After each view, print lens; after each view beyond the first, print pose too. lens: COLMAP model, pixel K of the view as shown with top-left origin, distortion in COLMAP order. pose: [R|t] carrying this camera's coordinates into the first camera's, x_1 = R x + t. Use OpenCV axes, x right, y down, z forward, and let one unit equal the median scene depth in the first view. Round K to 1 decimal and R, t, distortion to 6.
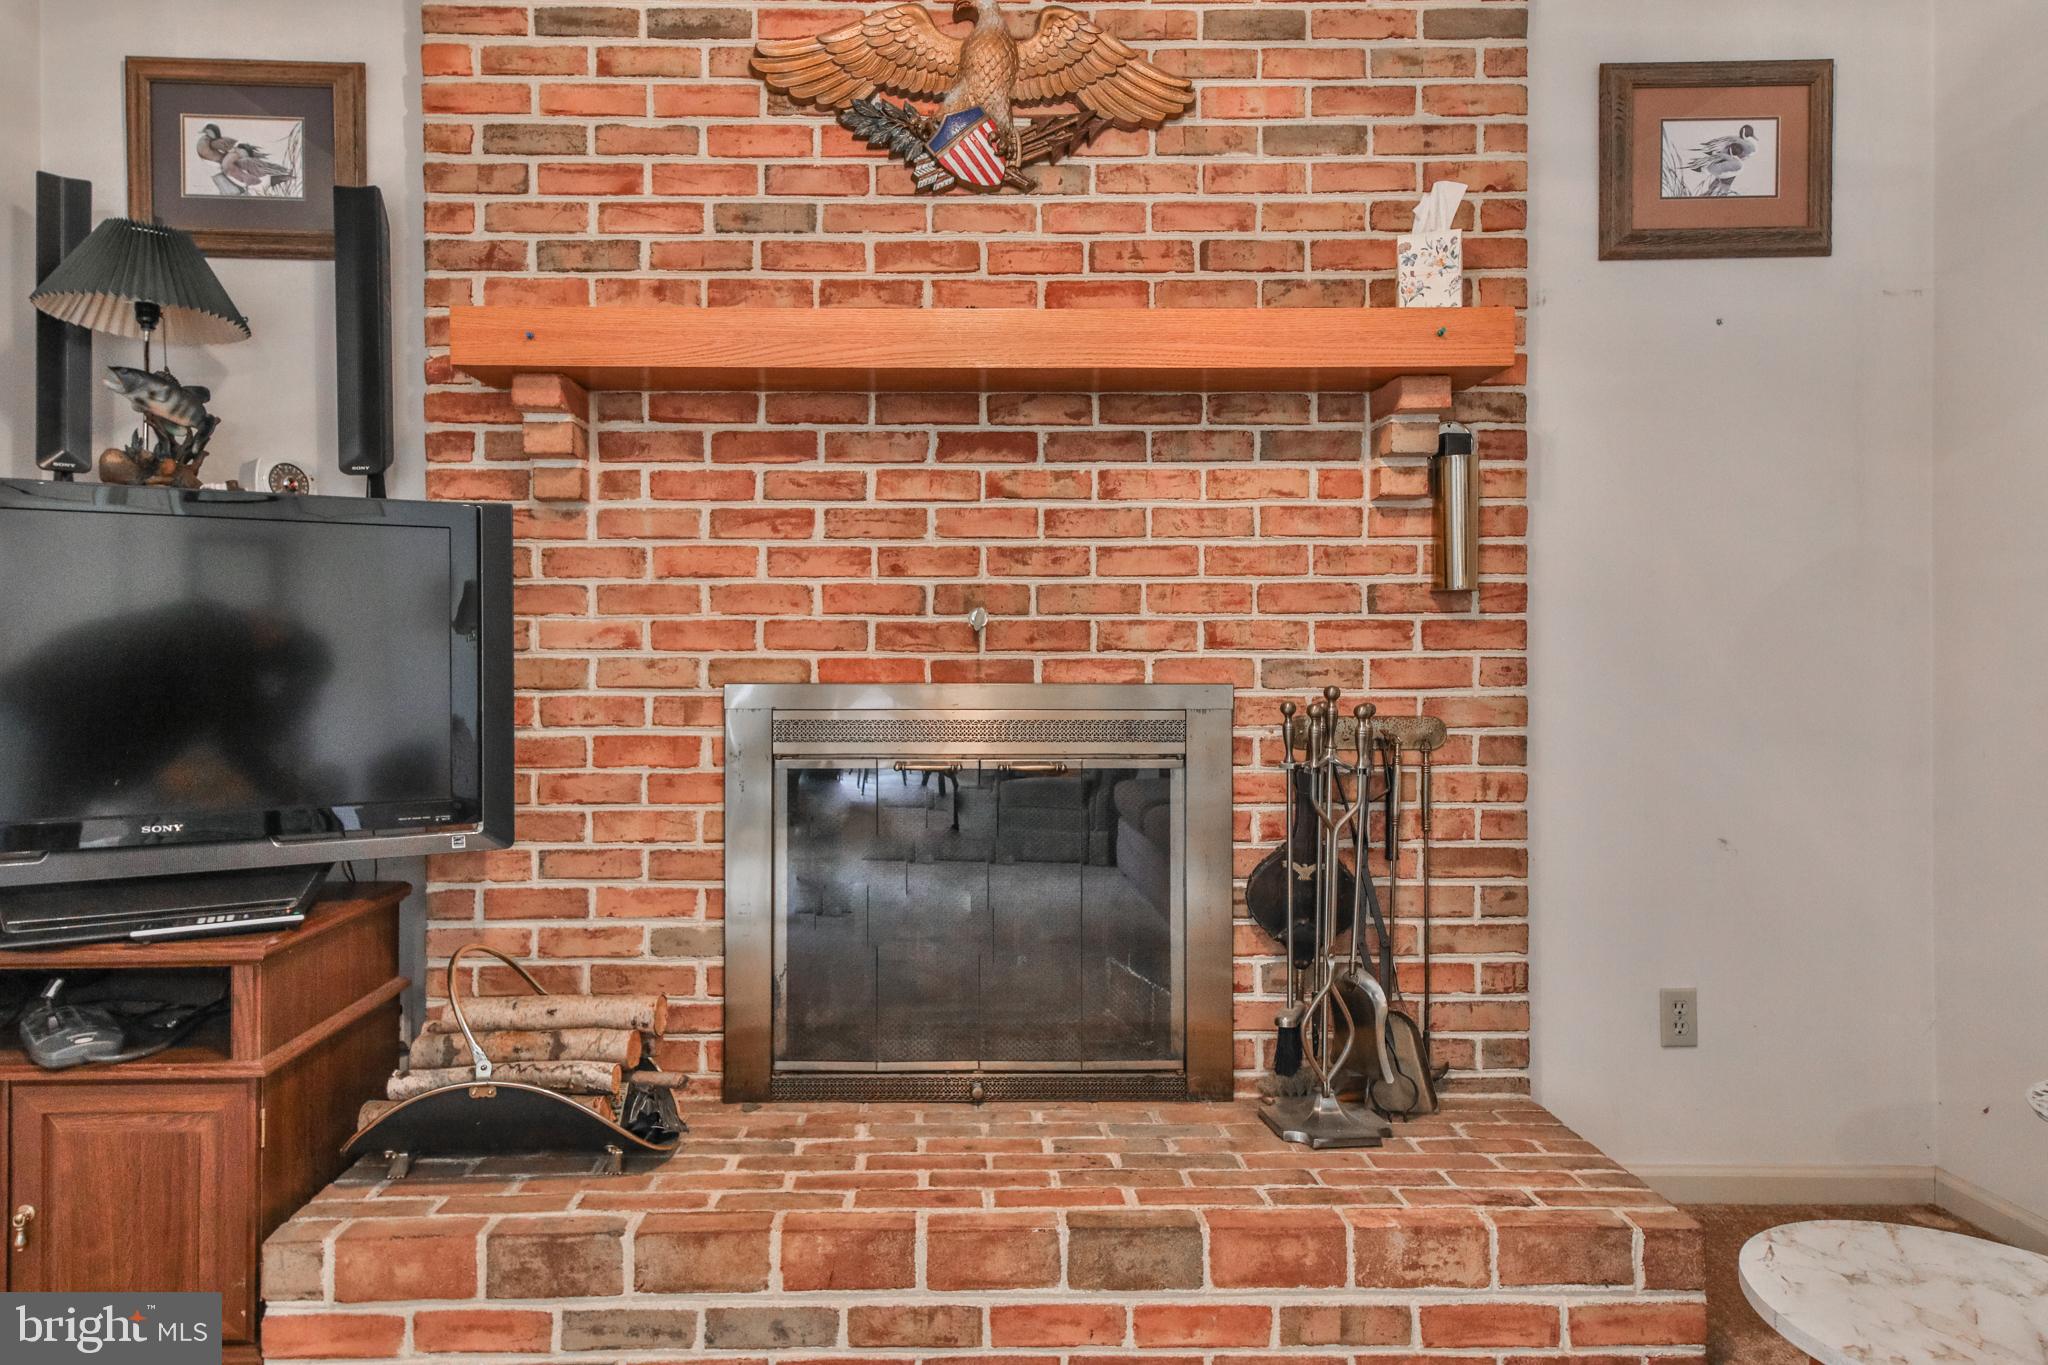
lens RADIAL K [[1231.6, 0, 948.4], [0, 1231.6, 667.1], [0, 0, 1]] dist [0.021582, -0.000129]
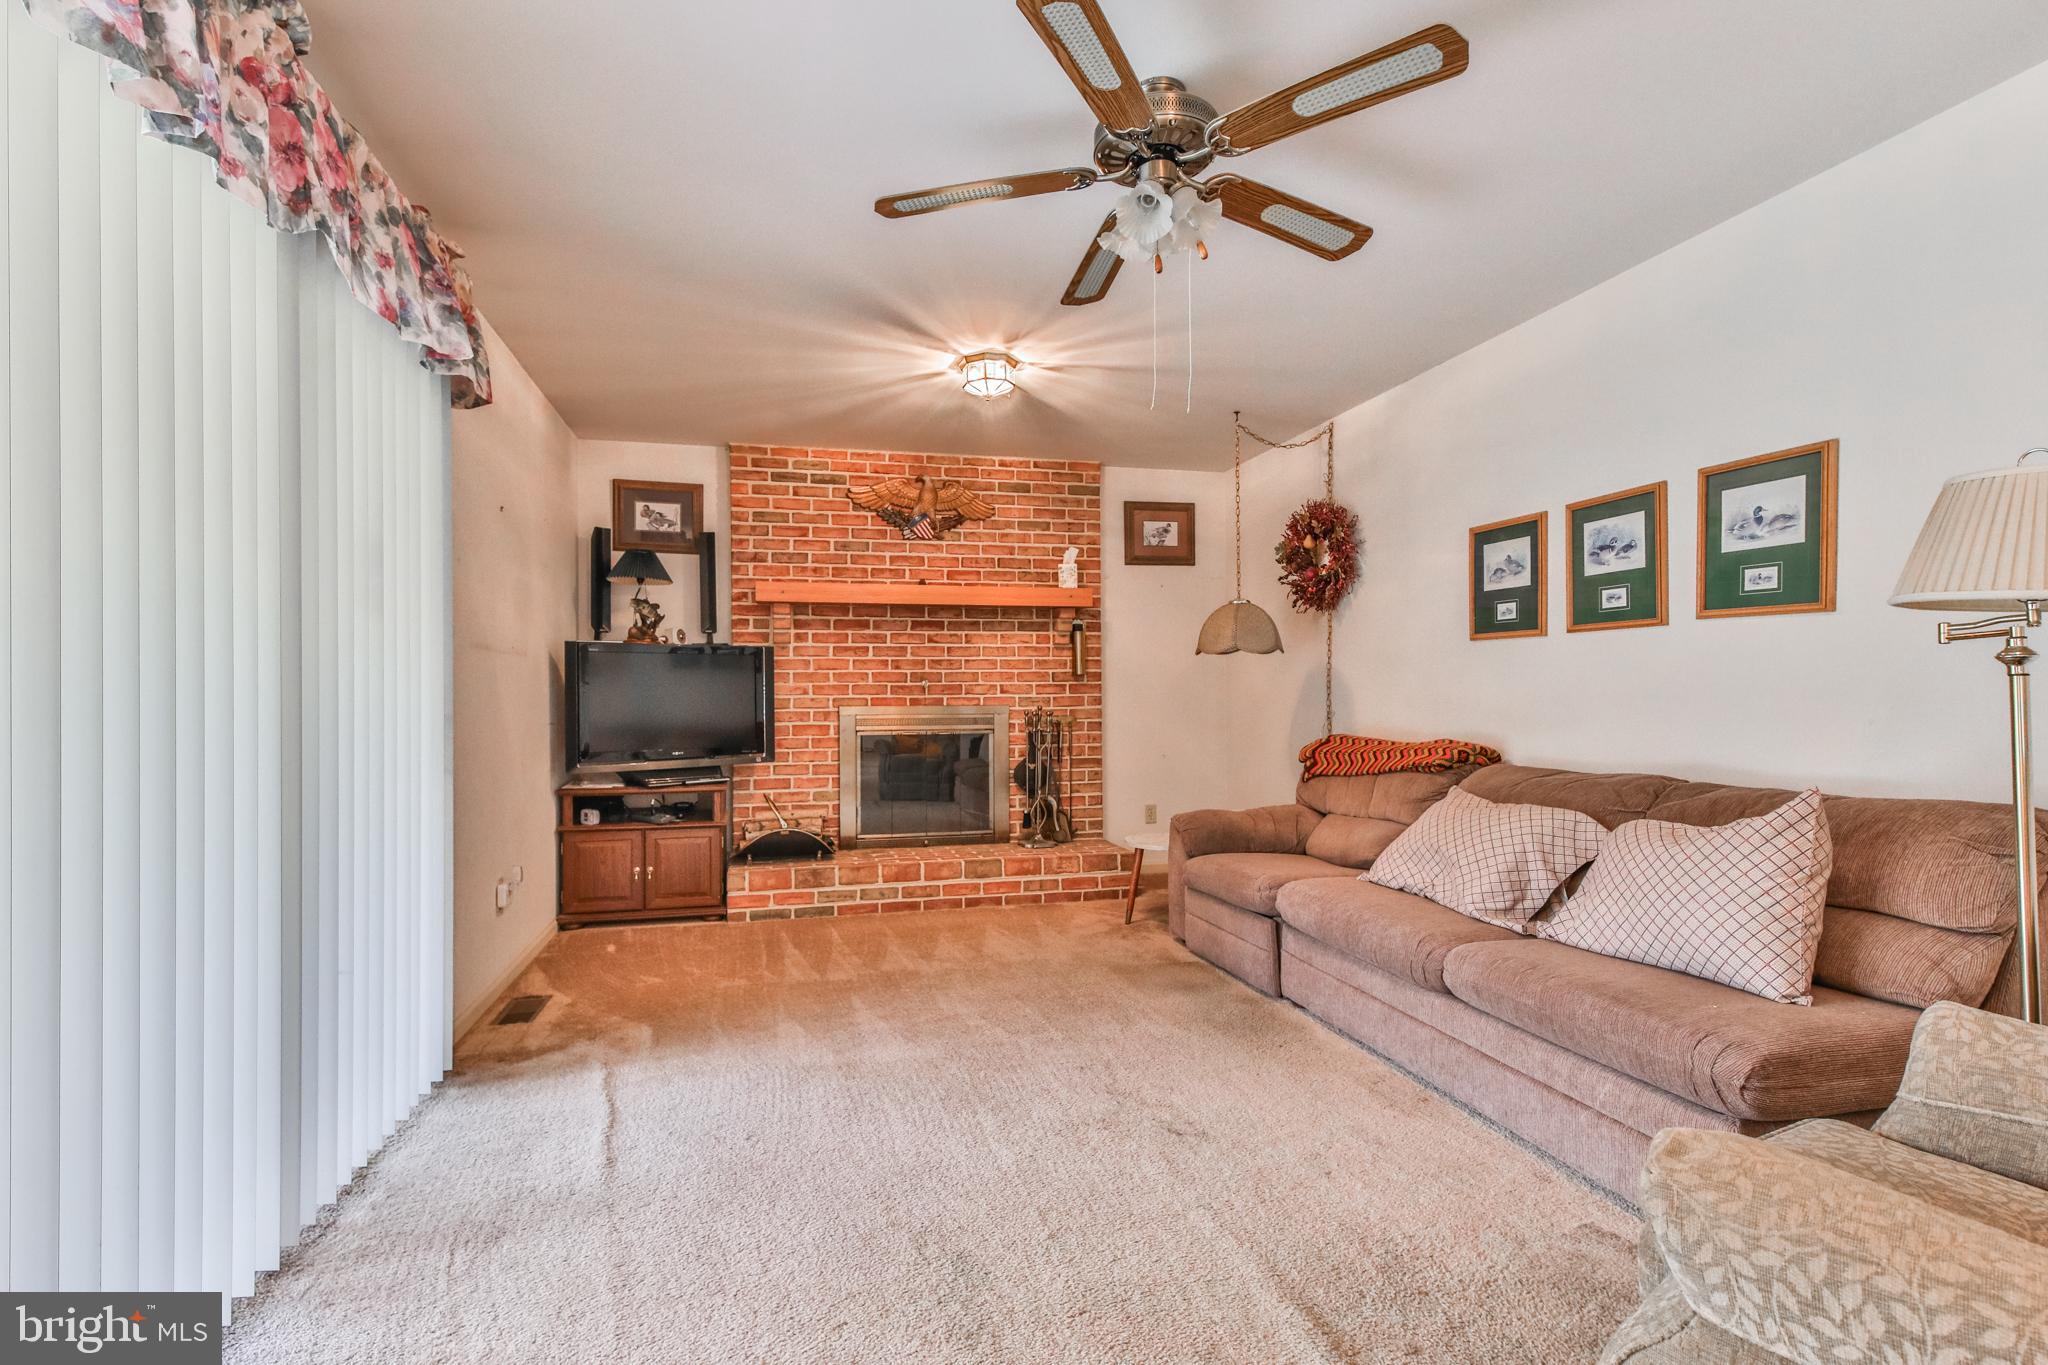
lens RADIAL K [[946.4, 0, 995.4], [0, 946.4, 691.7], [0, 0, 1]] dist [0.028979, -0.010642]
pose [[0.975844, -0.003807, 0.218437, -0.307541], [0.004948, 0.999977, -0.004678, -0.008850], [-0.218414, 0.005645, 0.975840, -1.252247]]
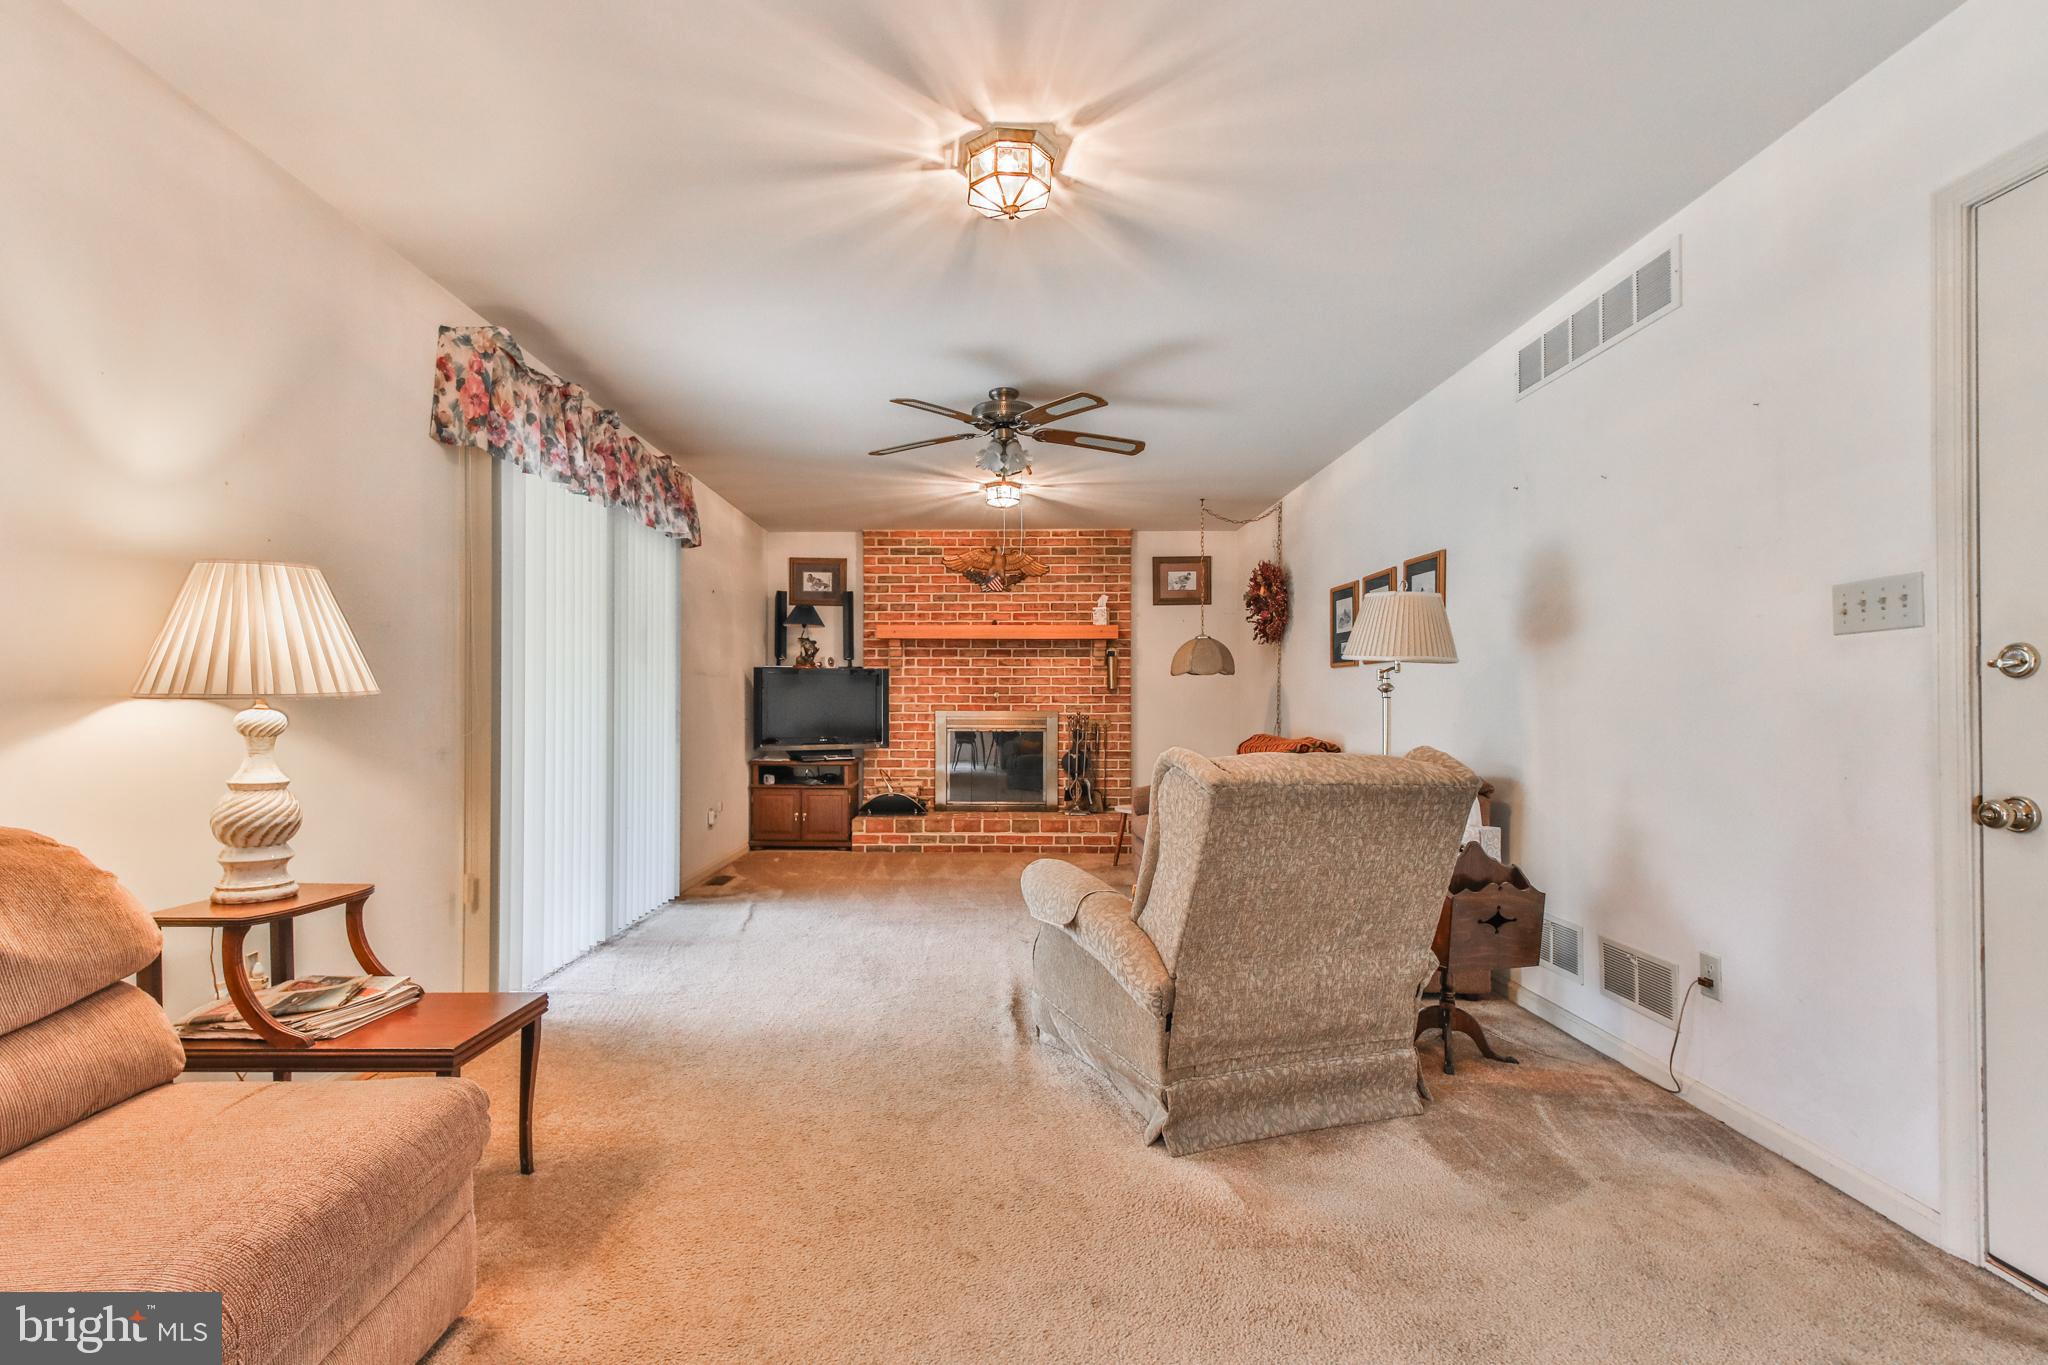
lens RADIAL K [[928.4, 0, 975.2], [0, 928.4, 699.7], [0, 0, 1]] dist [0.028508, -0.010526]
pose [[0.999598, 0.003733, -0.028104, 0.040358], [-0.003861, 0.999982, -0.004508, -0.009711], [0.028087, 0.004615, 0.999595, -2.102881]]
